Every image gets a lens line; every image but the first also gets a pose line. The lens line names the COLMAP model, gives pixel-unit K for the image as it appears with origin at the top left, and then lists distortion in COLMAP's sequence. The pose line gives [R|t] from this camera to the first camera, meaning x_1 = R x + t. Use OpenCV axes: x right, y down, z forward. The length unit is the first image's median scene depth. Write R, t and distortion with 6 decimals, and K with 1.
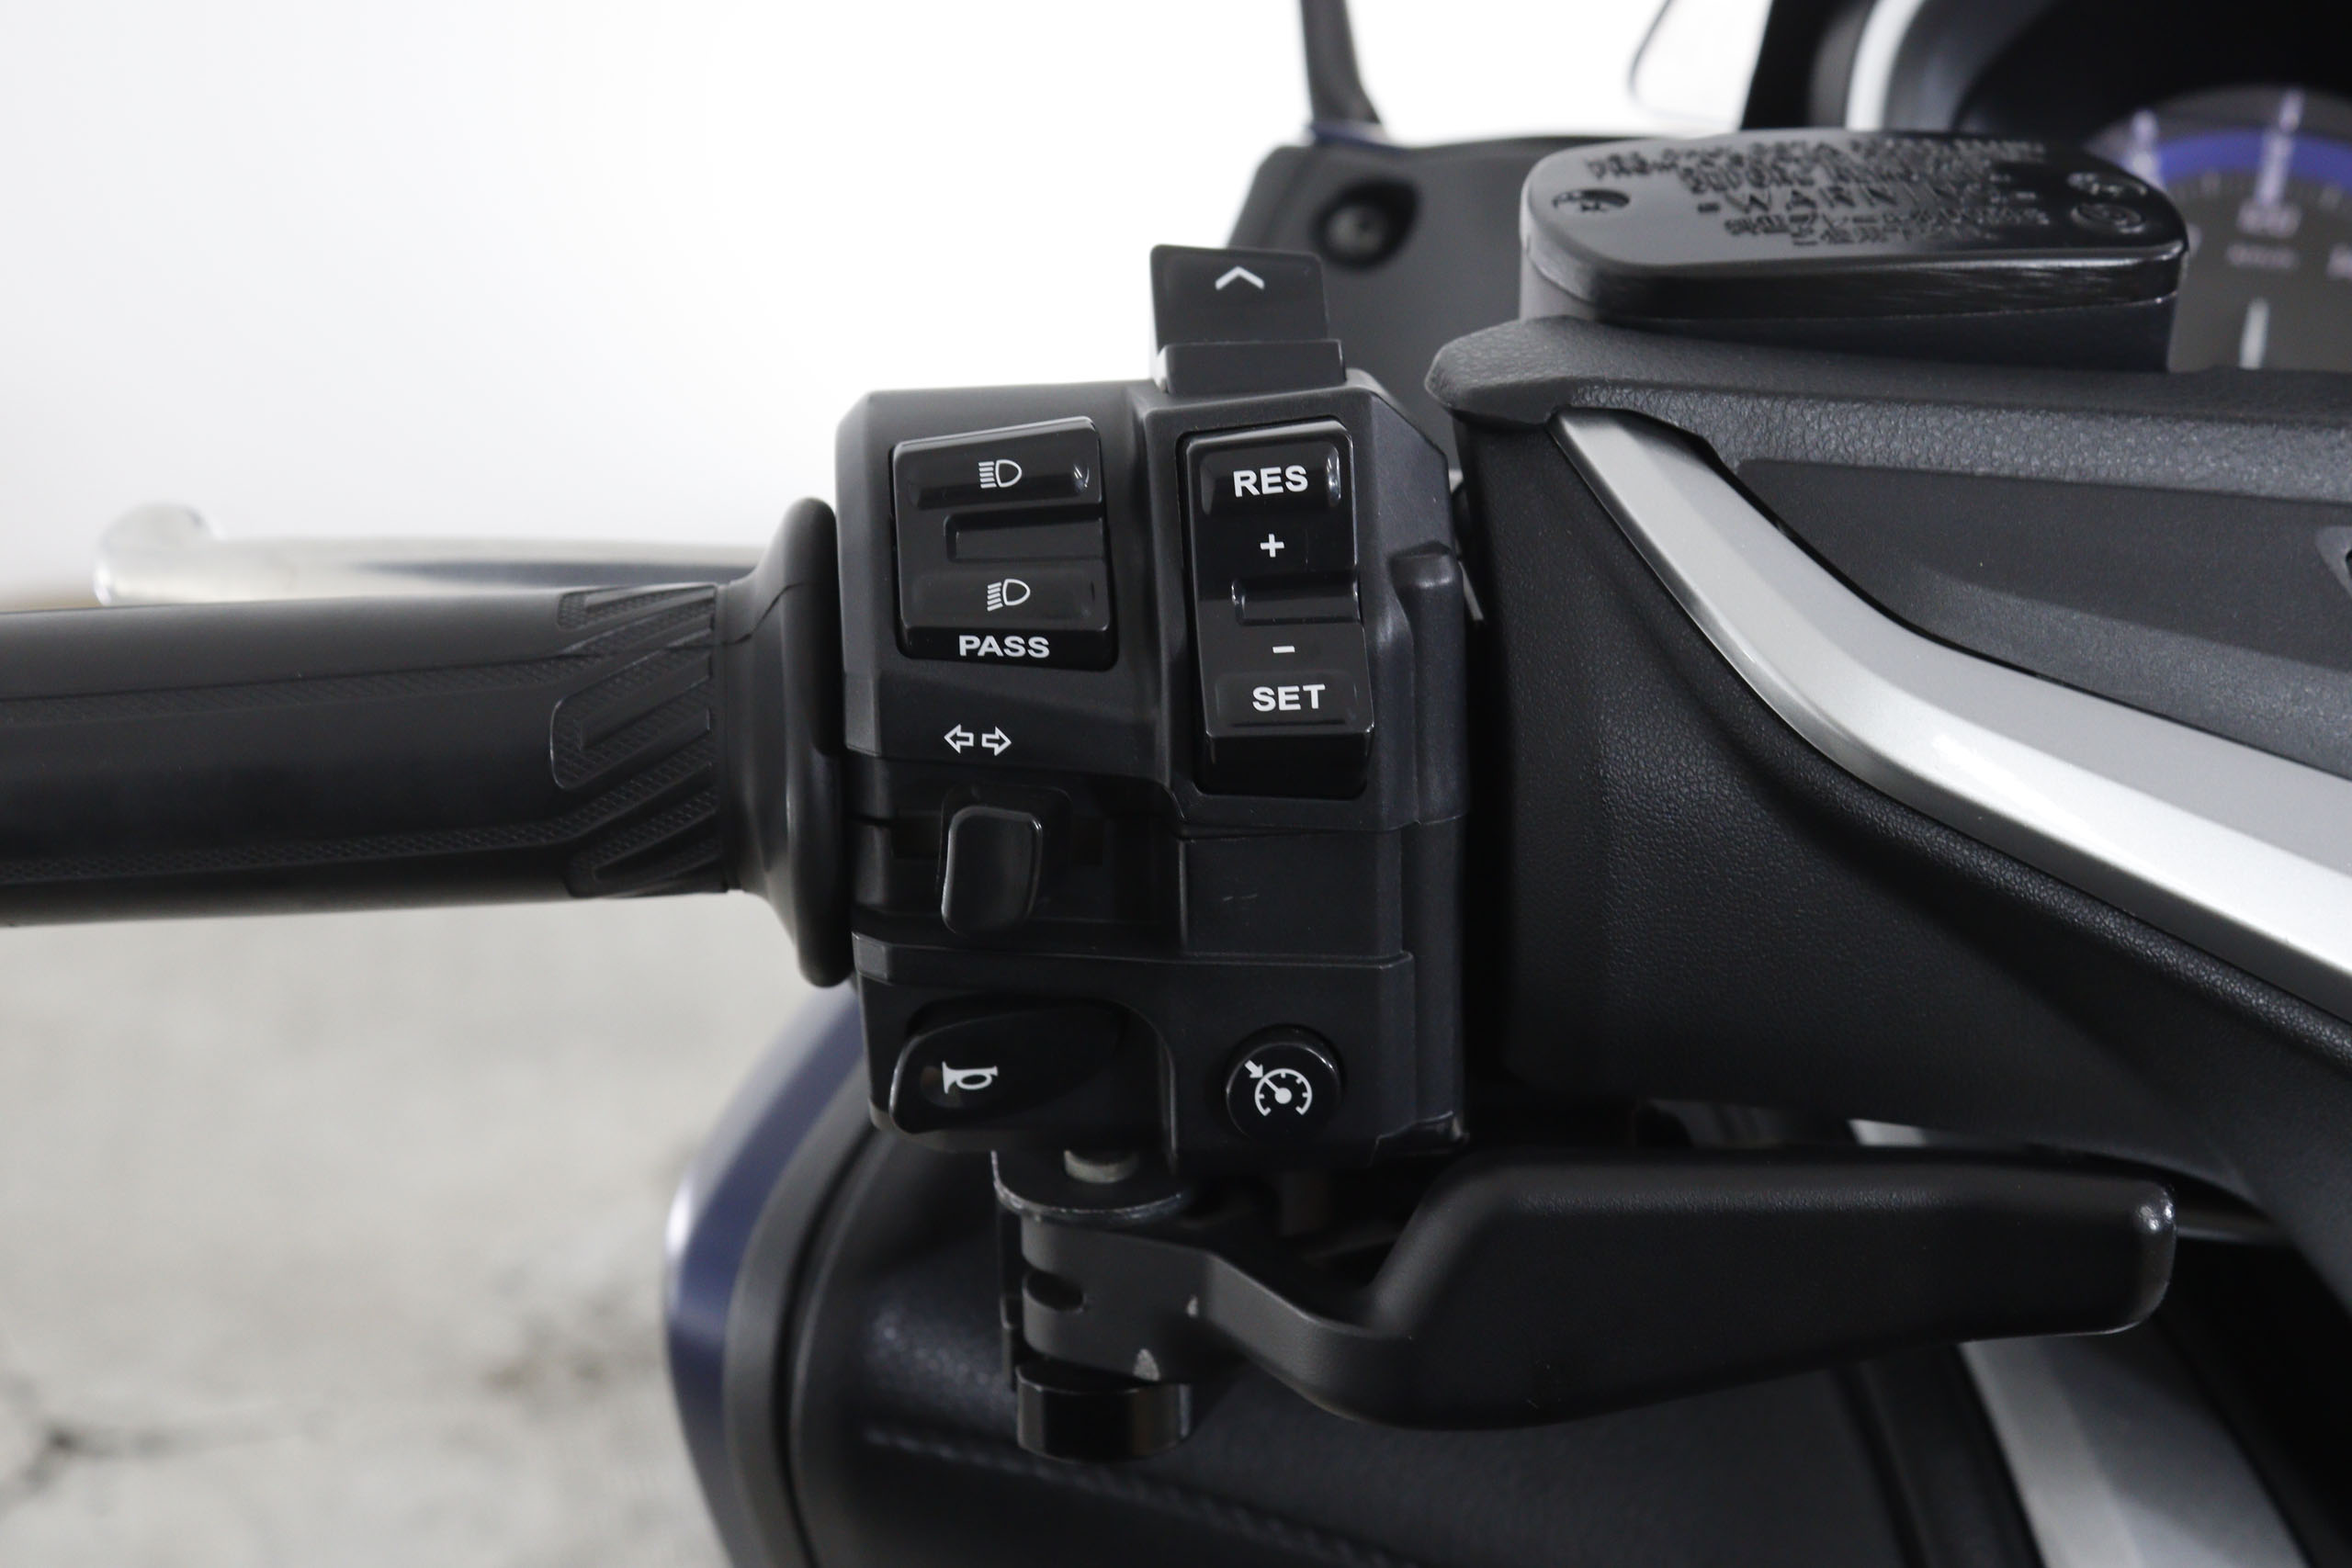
lens RADIAL K [[3431.6, 0, 1176.0], [0, 3431.6, 784.0], [0, 0, 1]] dist [-0.108864, -0.022961]
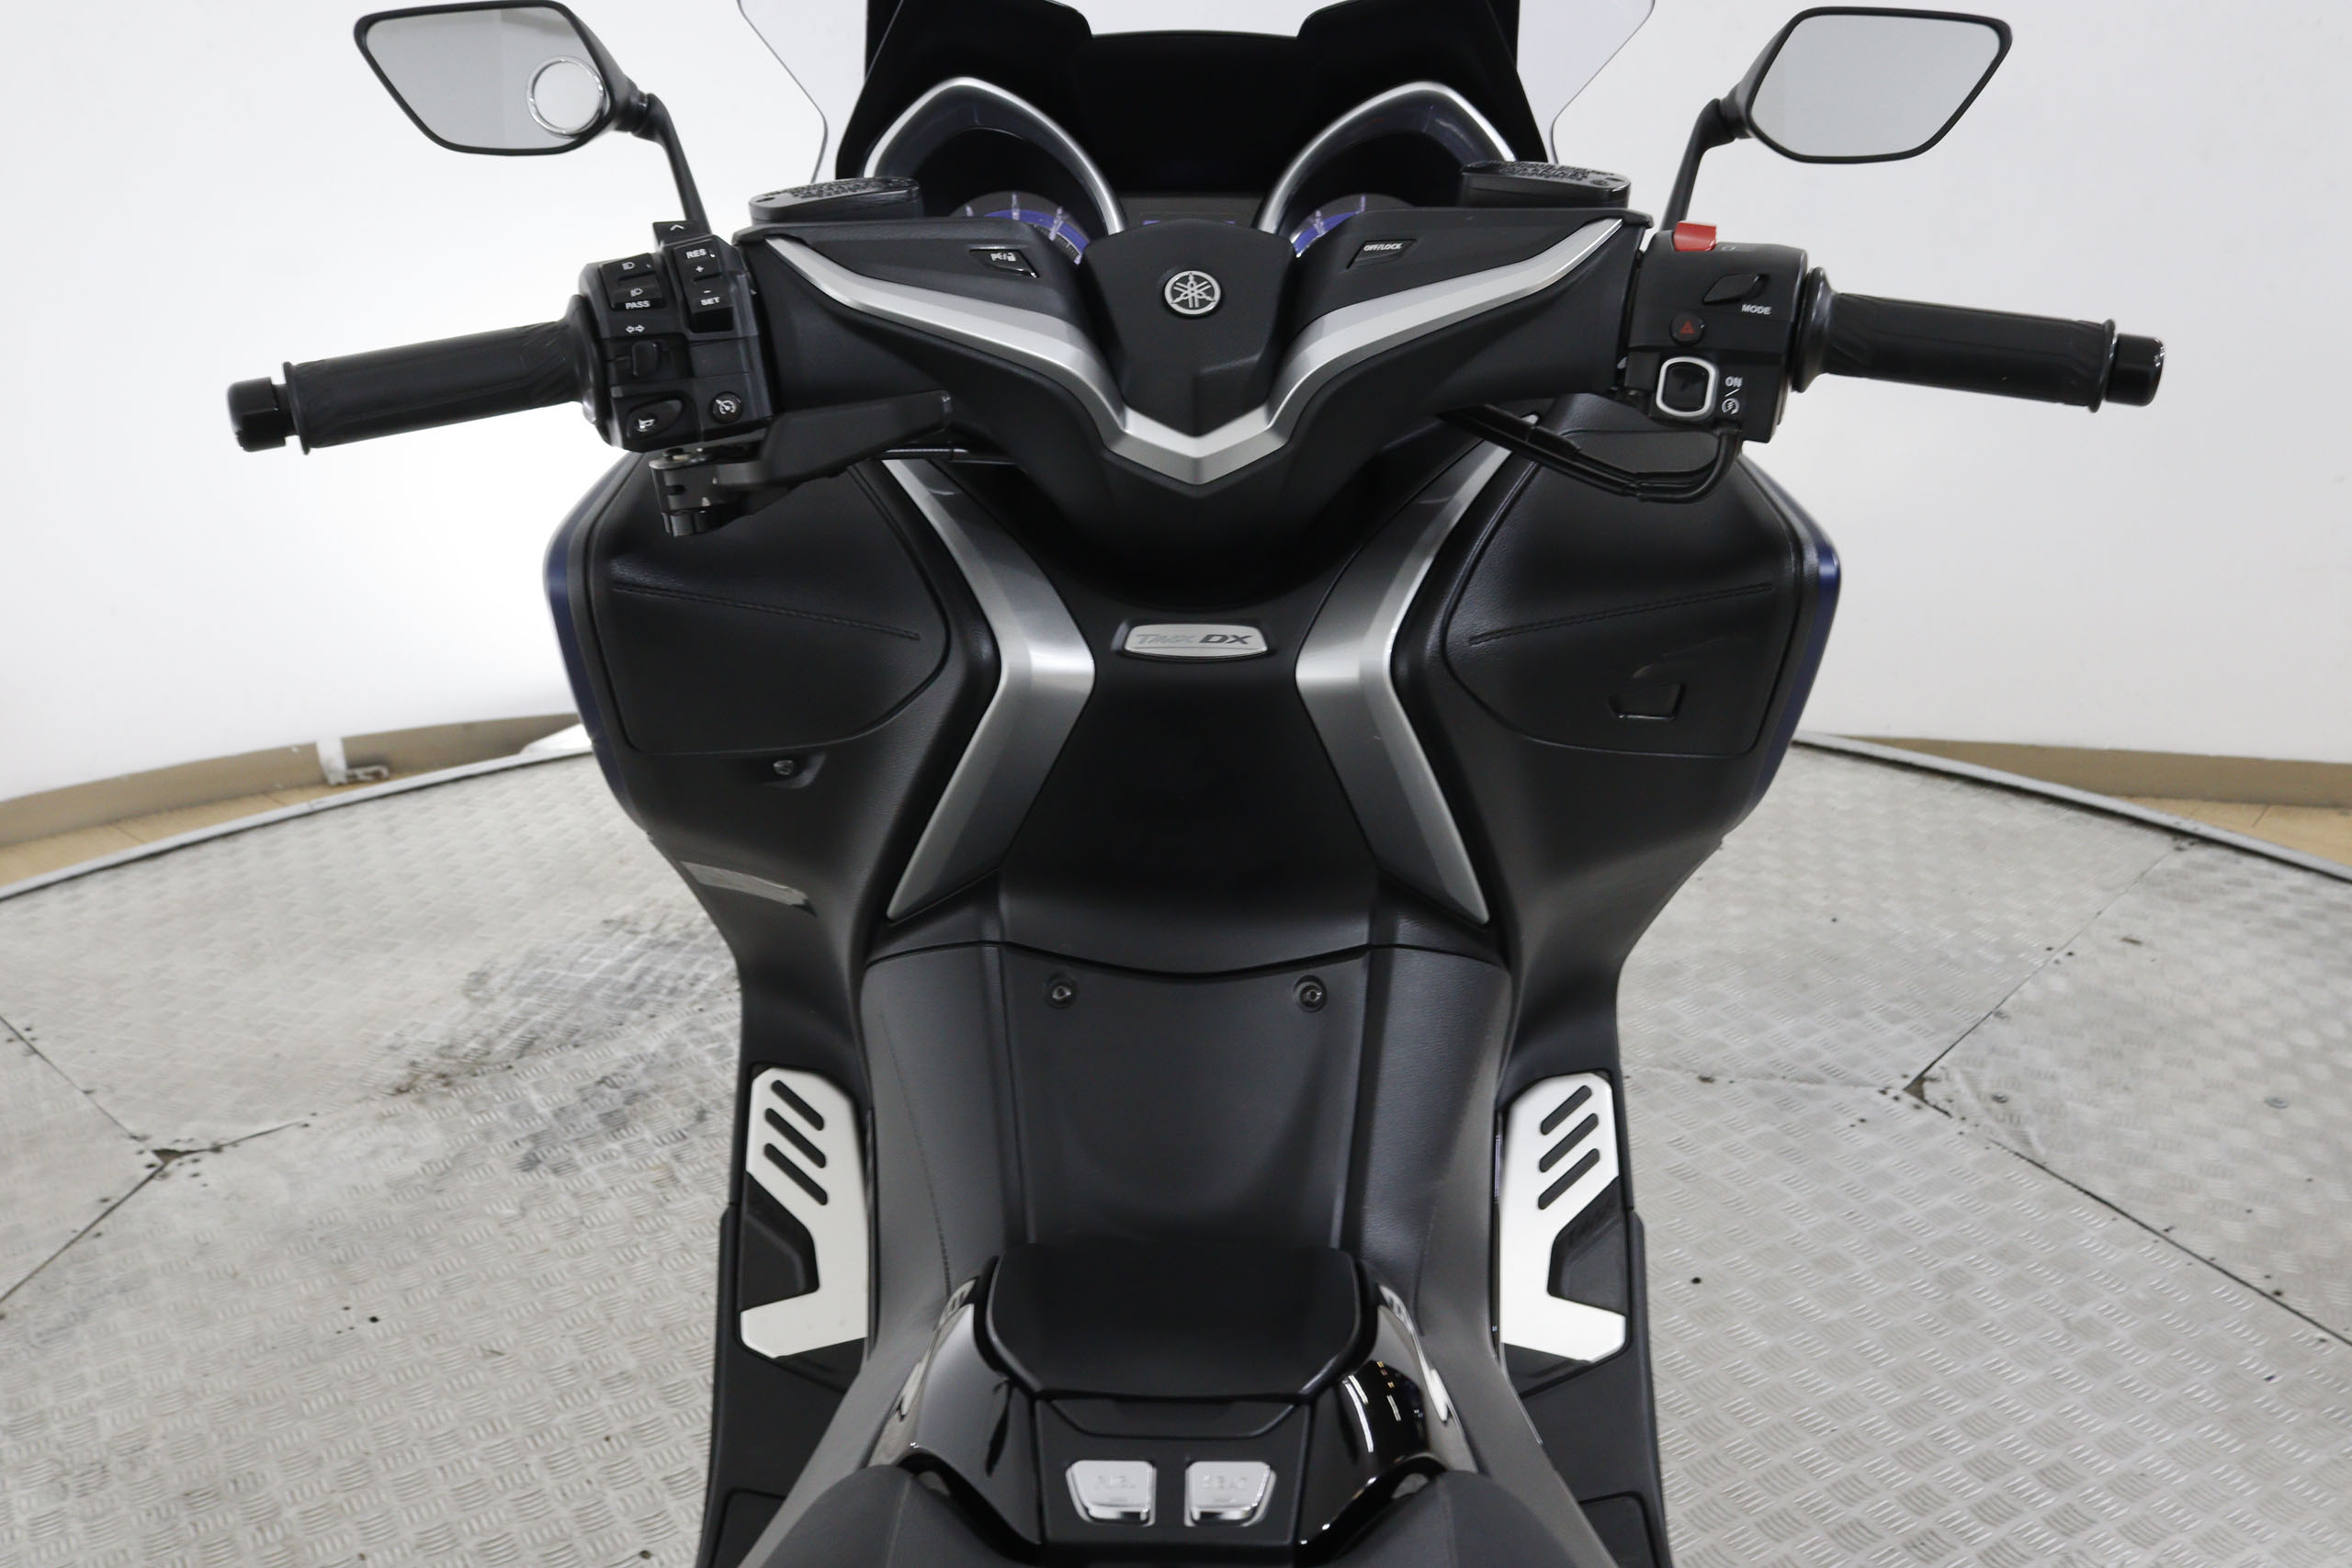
lens RADIAL K [[2114.6, 0, 1154.7], [0, 2114.6, 834.9], [0, 0, 1]] dist [-0.169545, 0.164973]
pose [[0.966077, -0.152444, 0.208462, -0.064744], [0.155415, 0.987847, 0.002154, 0.632824], [-0.206257, 0.030317, 0.978028, -1.412244]]
